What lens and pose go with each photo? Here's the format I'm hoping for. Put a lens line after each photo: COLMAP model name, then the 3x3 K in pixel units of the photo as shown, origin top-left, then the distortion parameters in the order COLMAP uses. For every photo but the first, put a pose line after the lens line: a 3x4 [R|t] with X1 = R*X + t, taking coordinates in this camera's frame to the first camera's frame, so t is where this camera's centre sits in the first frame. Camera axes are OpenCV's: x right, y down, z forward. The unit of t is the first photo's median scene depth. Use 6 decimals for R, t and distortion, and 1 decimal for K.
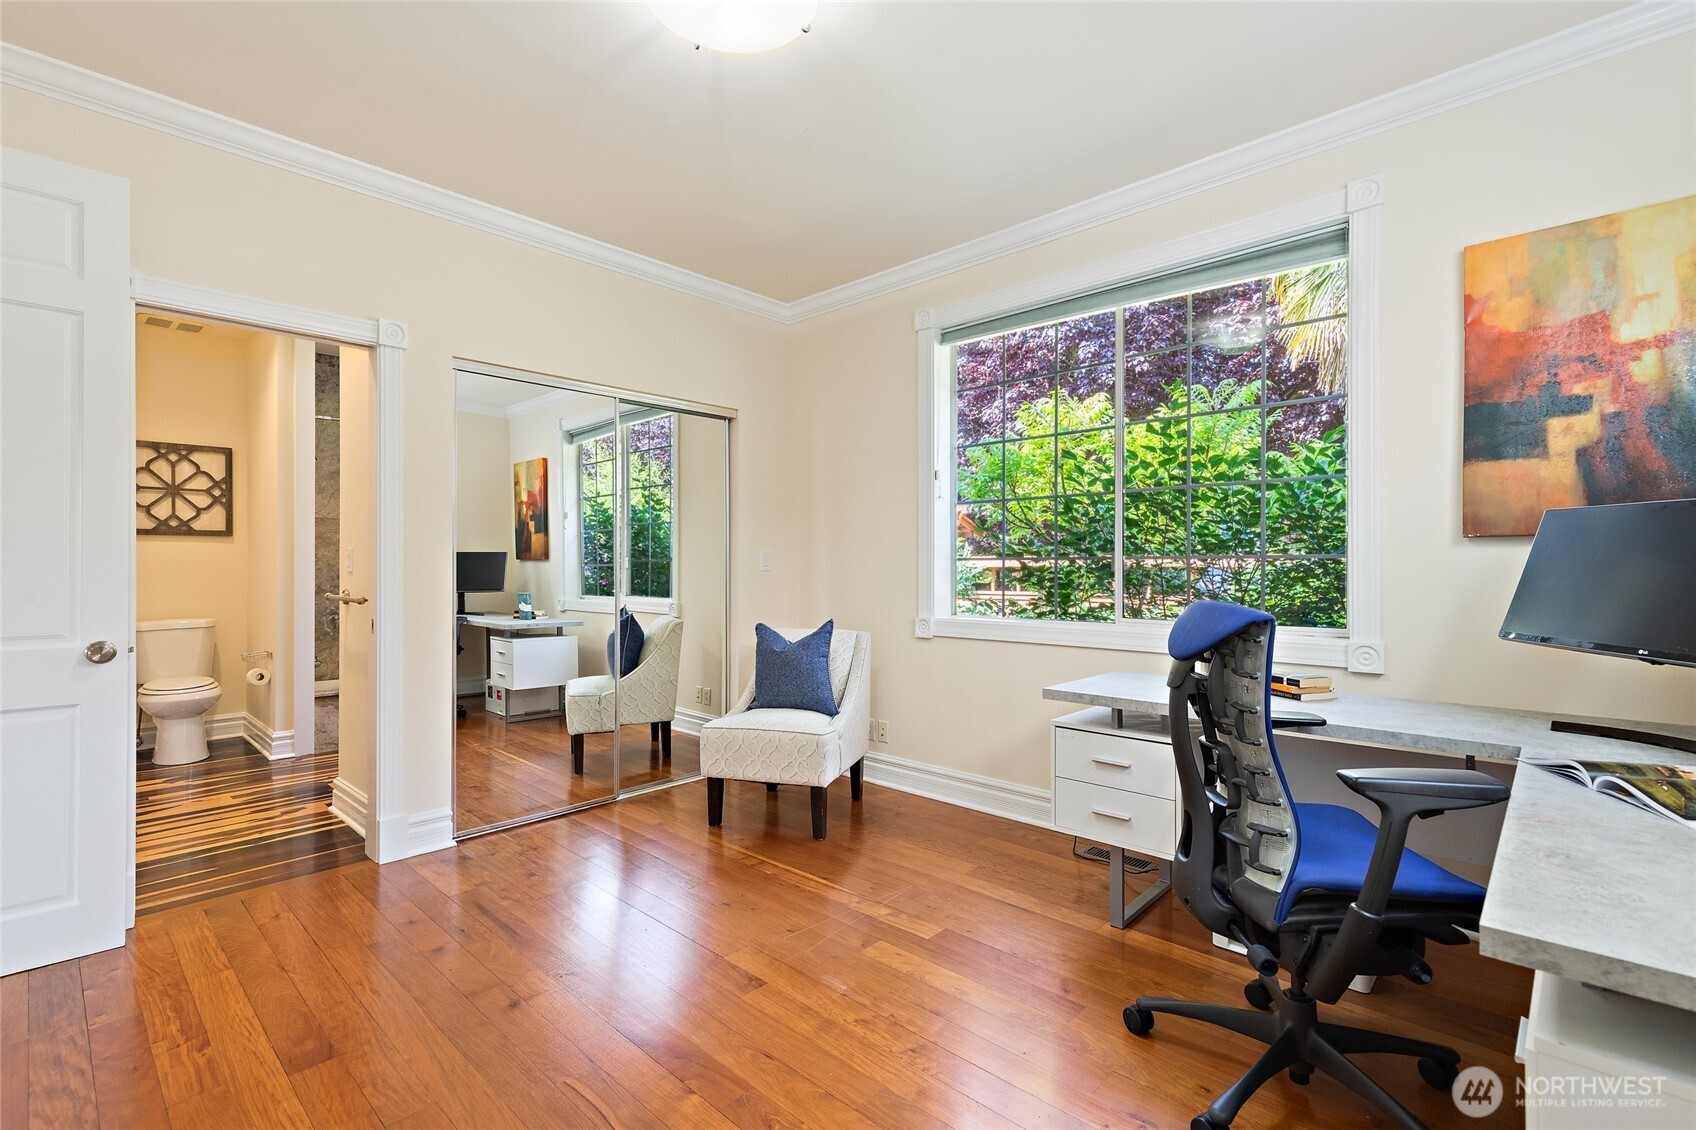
lens RADIAL K [[759.2, 0, 839.4], [0, 759.2, 568.4], [0, 0, 1]] dist [0.000798, -0.000165]
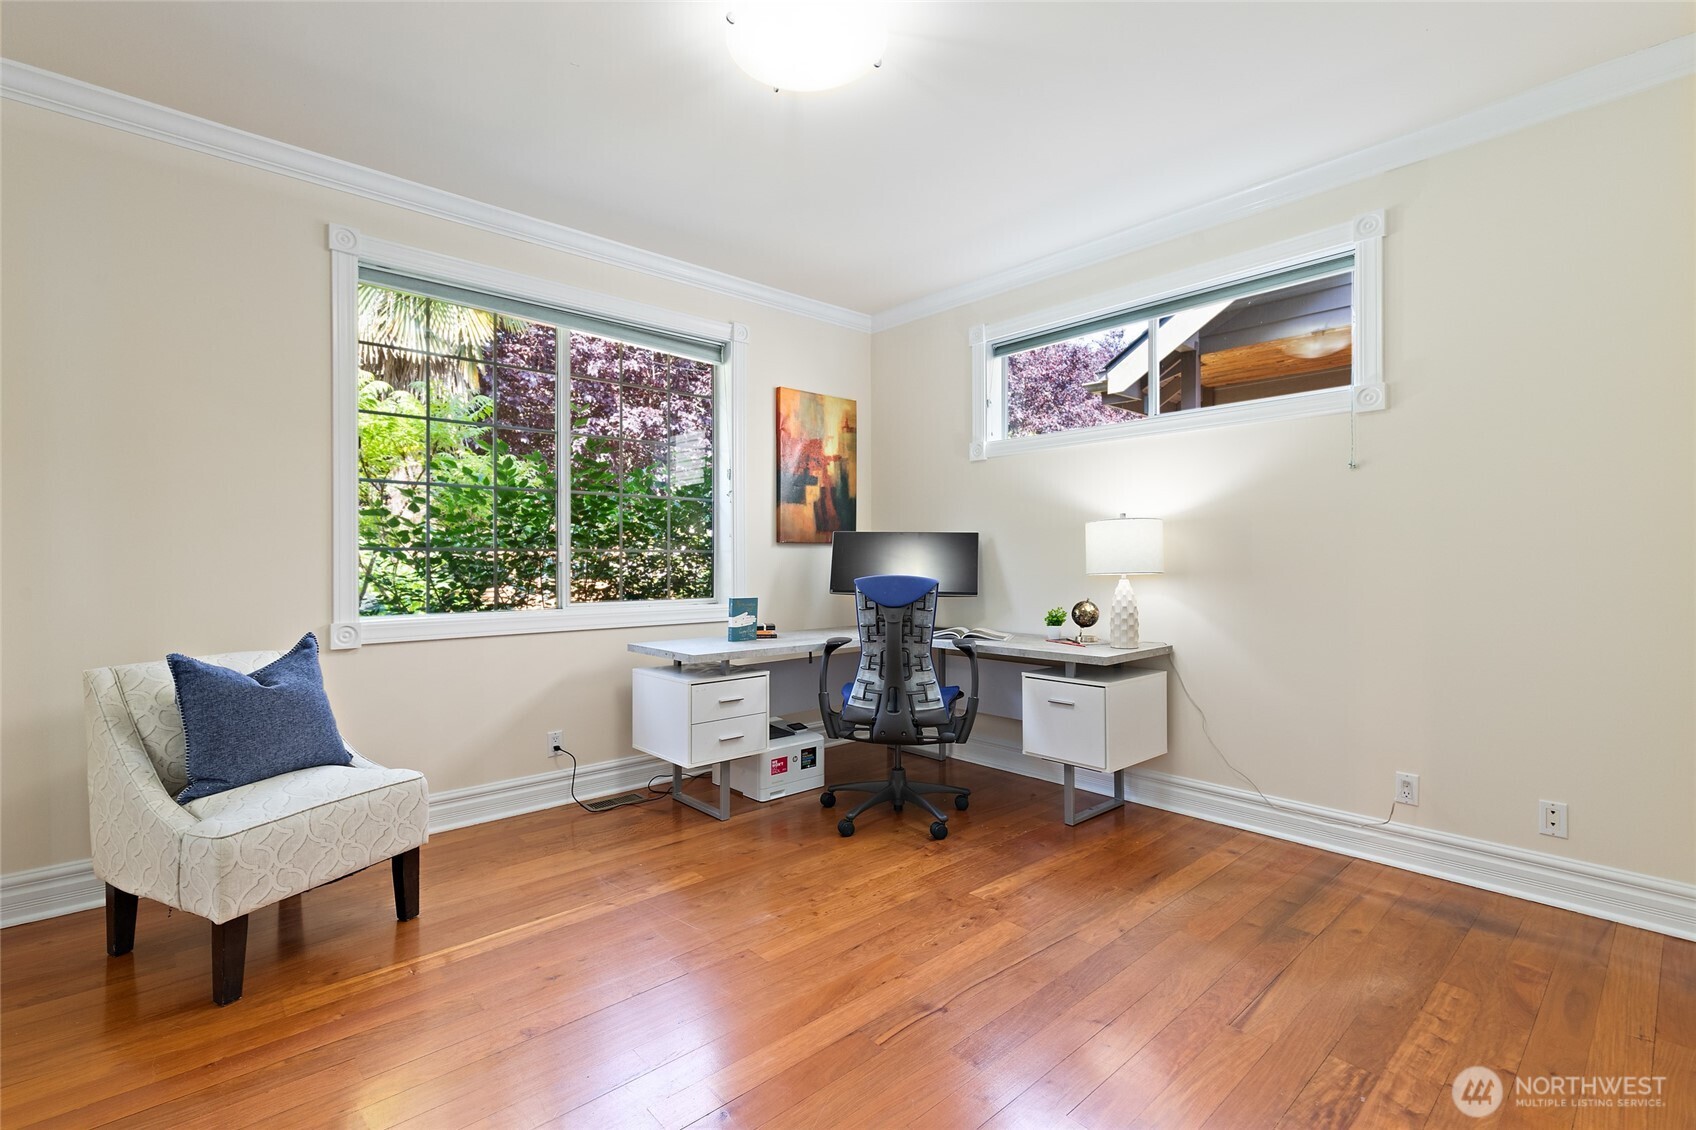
lens RADIAL K [[759.2, 0, 839.4], [0, 759.2, 568.4], [0, 0, 1]] dist [0.000798, -0.000165]
pose [[0.079469, -0.009241, 0.996794, -0.828264], [0.005074, 0.999948, 0.008866, 0.005366], [-0.996824, 0.004353, 0.079512, 0.574701]]
